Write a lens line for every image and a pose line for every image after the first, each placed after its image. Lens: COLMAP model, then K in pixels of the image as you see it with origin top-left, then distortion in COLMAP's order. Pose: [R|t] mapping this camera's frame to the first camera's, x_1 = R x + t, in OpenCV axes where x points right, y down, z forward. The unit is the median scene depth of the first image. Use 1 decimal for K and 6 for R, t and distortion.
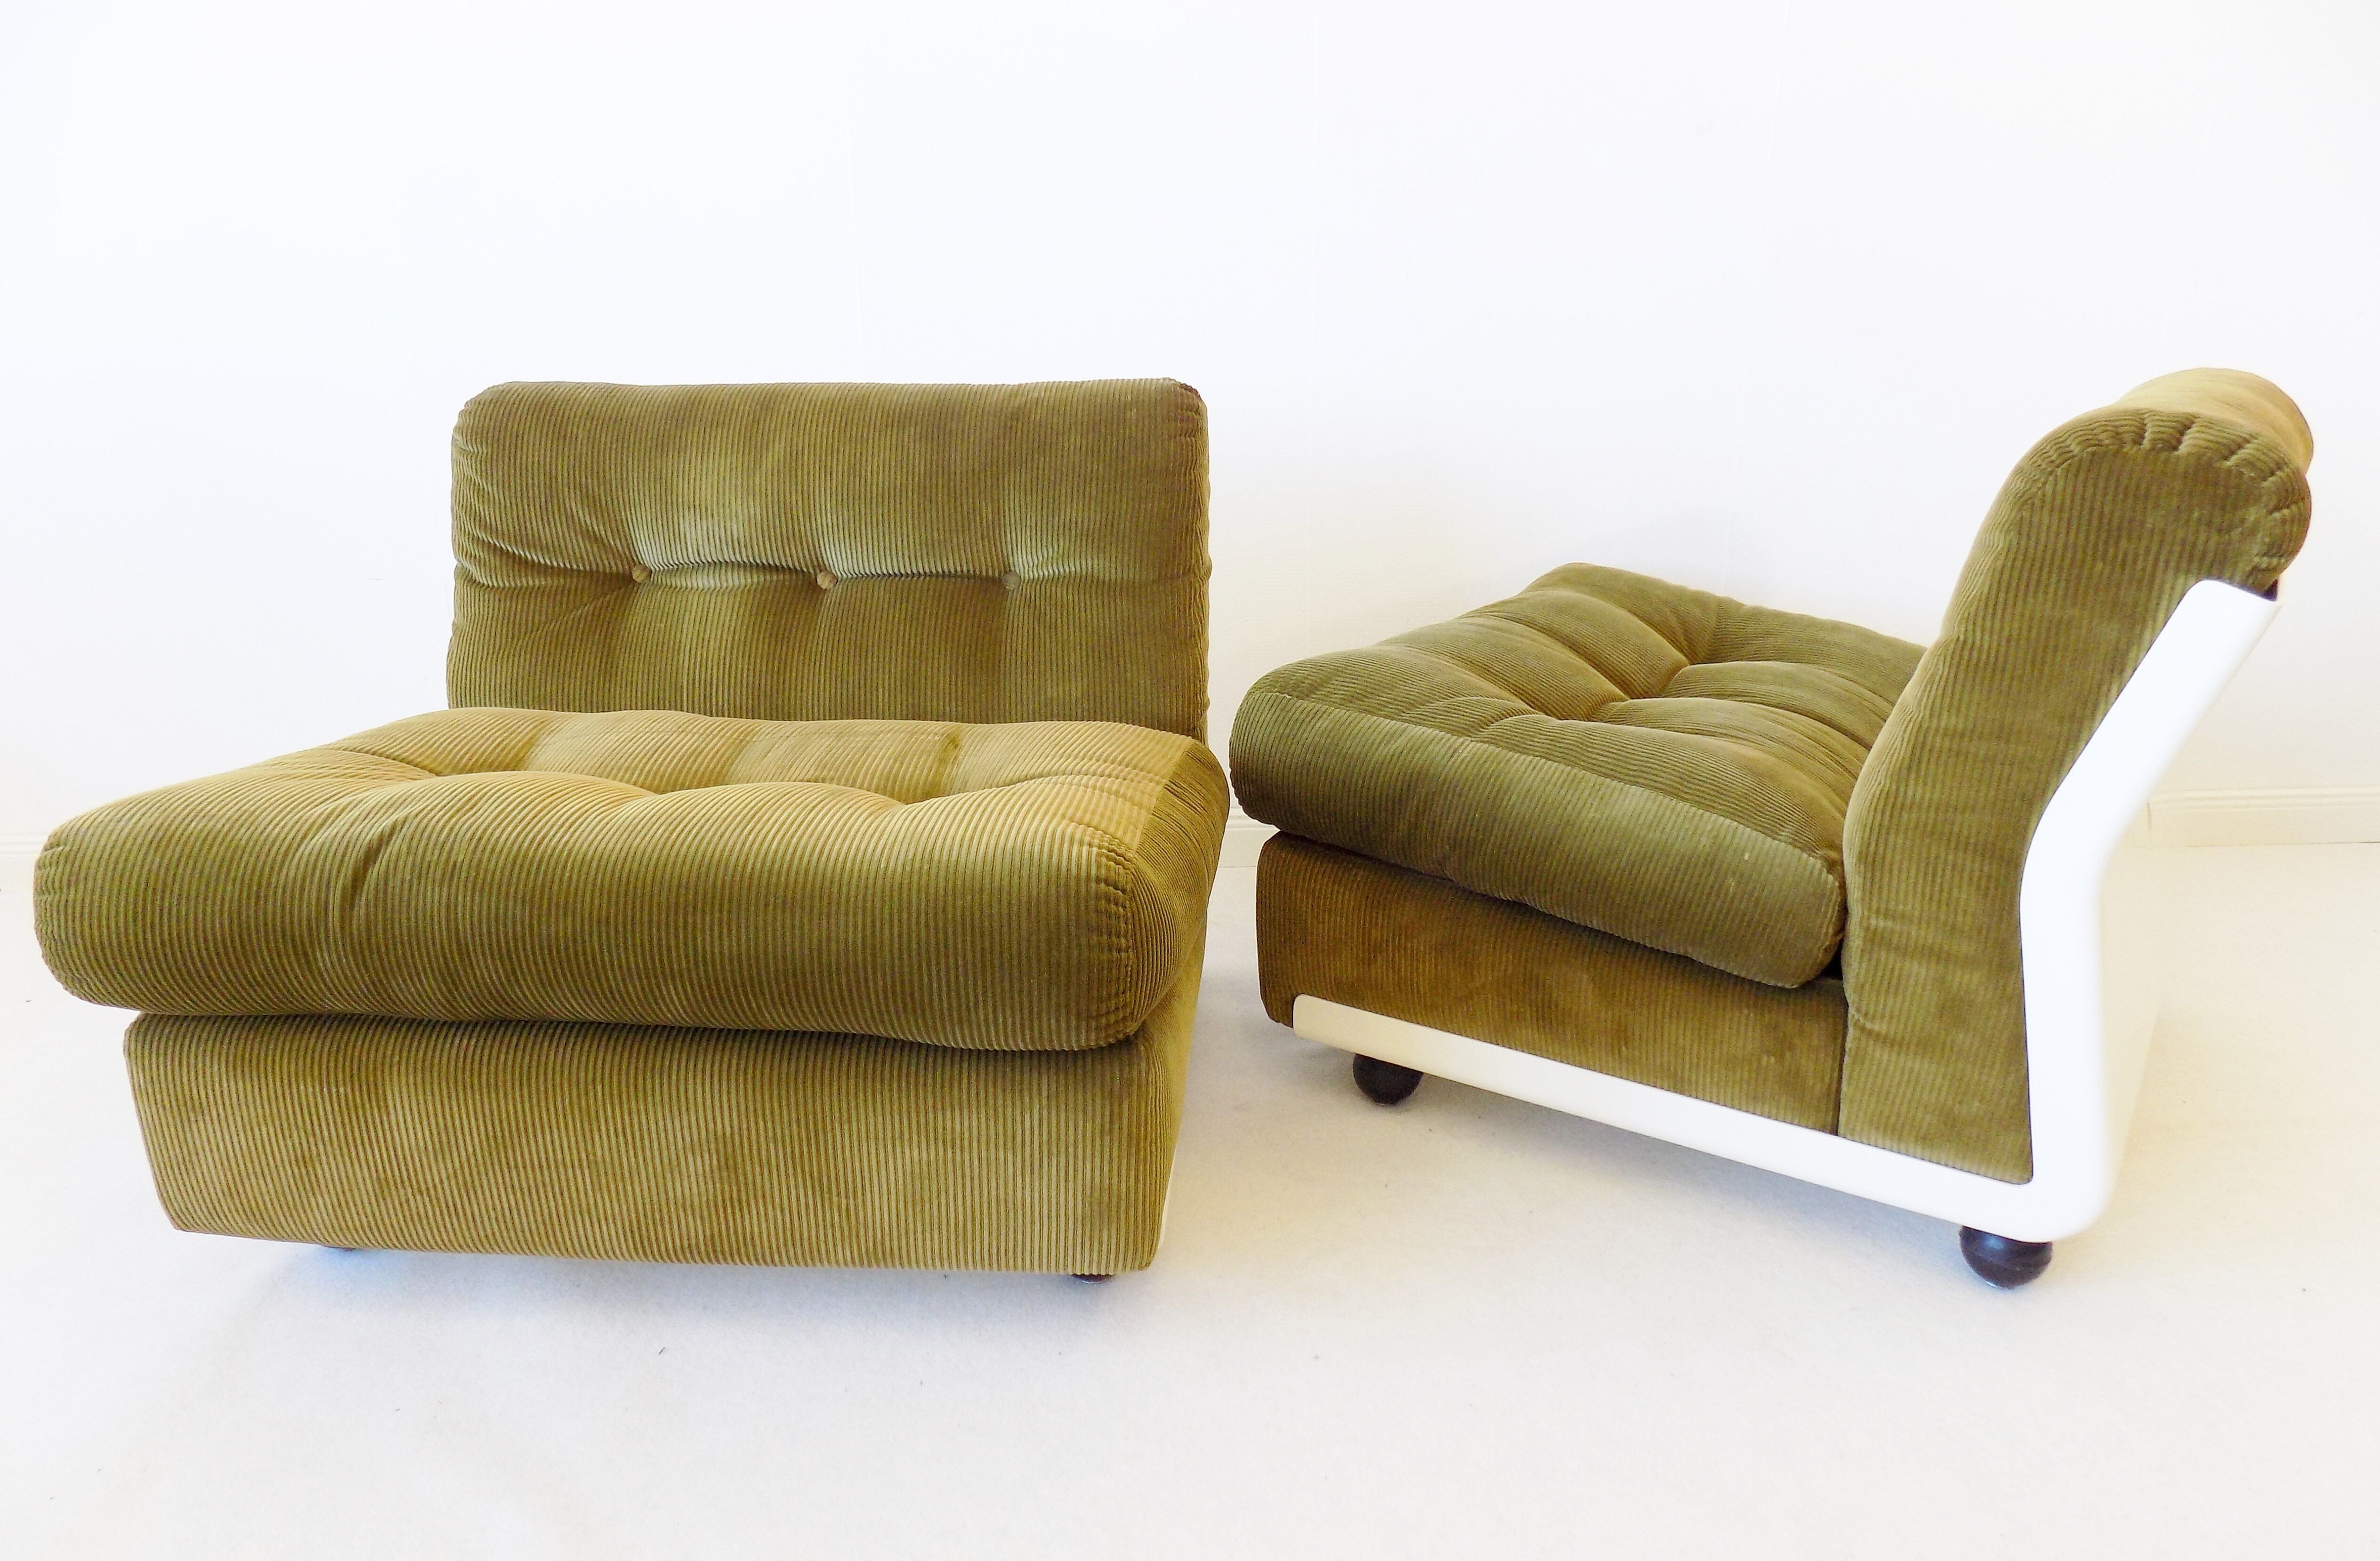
lens RADIAL K [[1587.6, 0, 1200.6], [0, 1587.6, 858.2], [0, 0, 1]] dist [-0.048426, 0.002401]
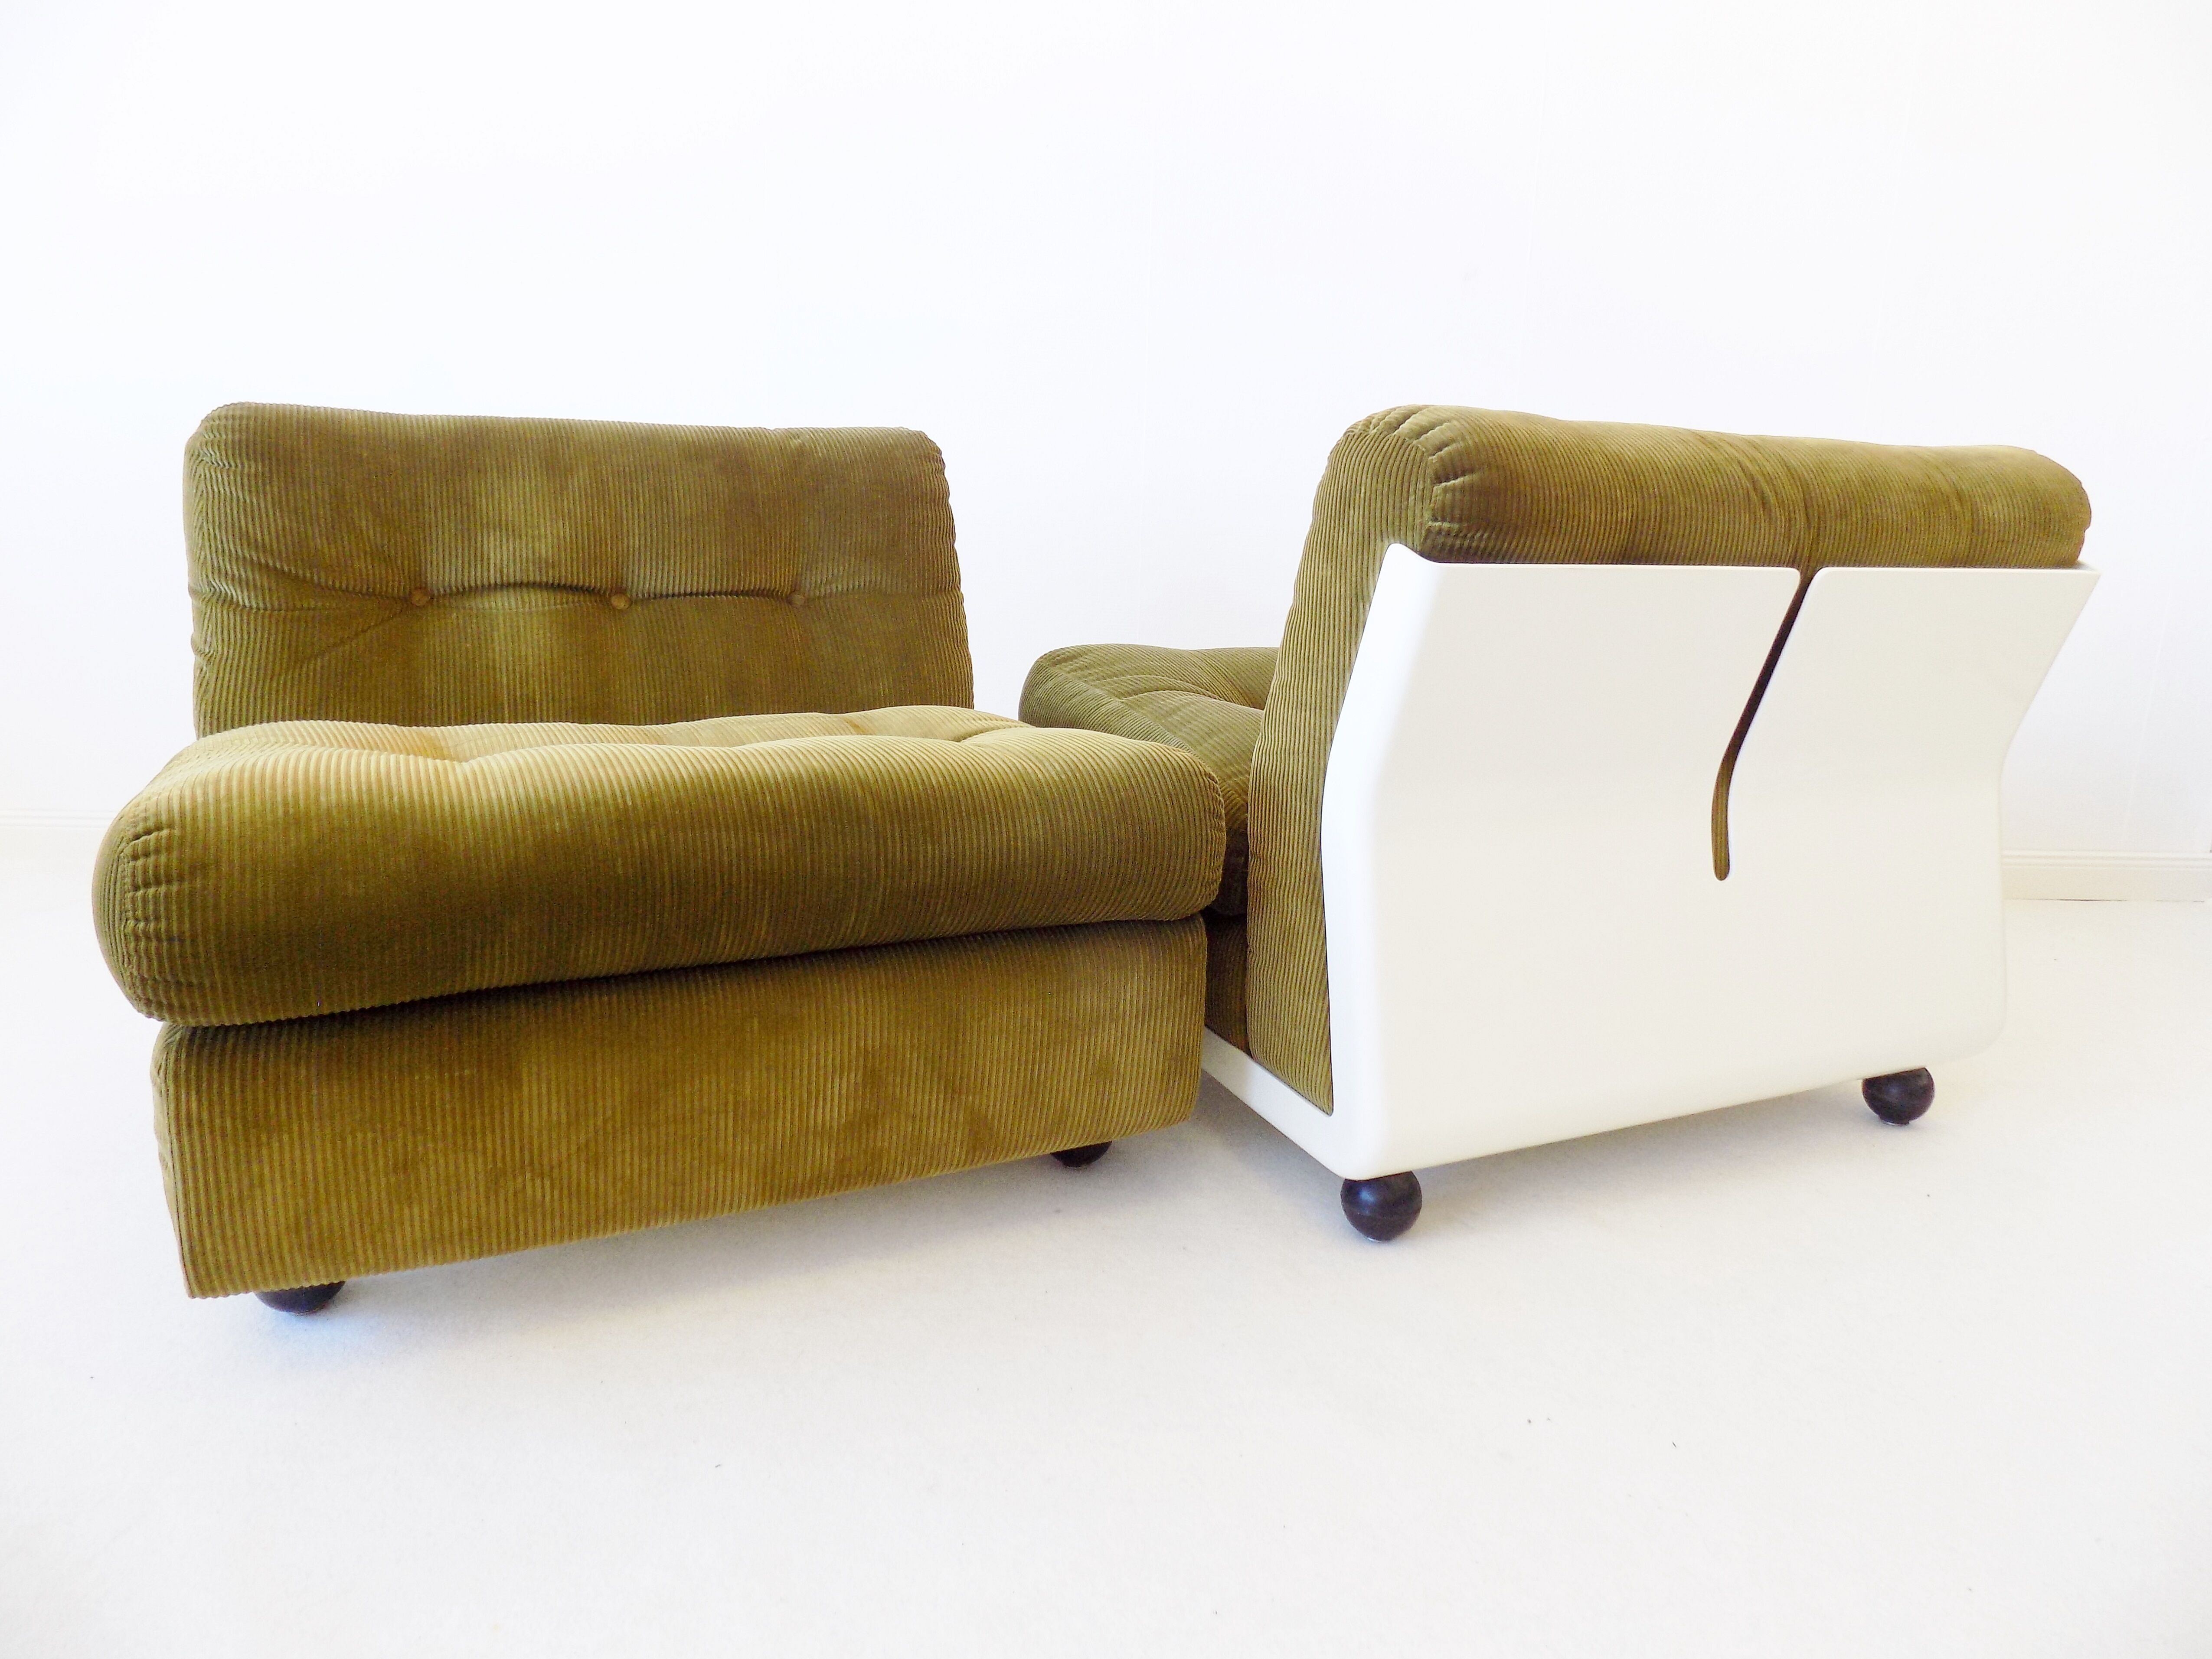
lens RADIAL K [[1452.5, 0, 1101.3], [0, 1452.5, 814.6], [0, 0, 1]] dist [-0.032710, 0.004702]
pose [[0.868169, -0.080106, 0.489760, -0.456530], [0.132020, 0.988605, -0.072326, 0.077994], [-0.478385, 0.127450, 0.868852, 0.034260]]
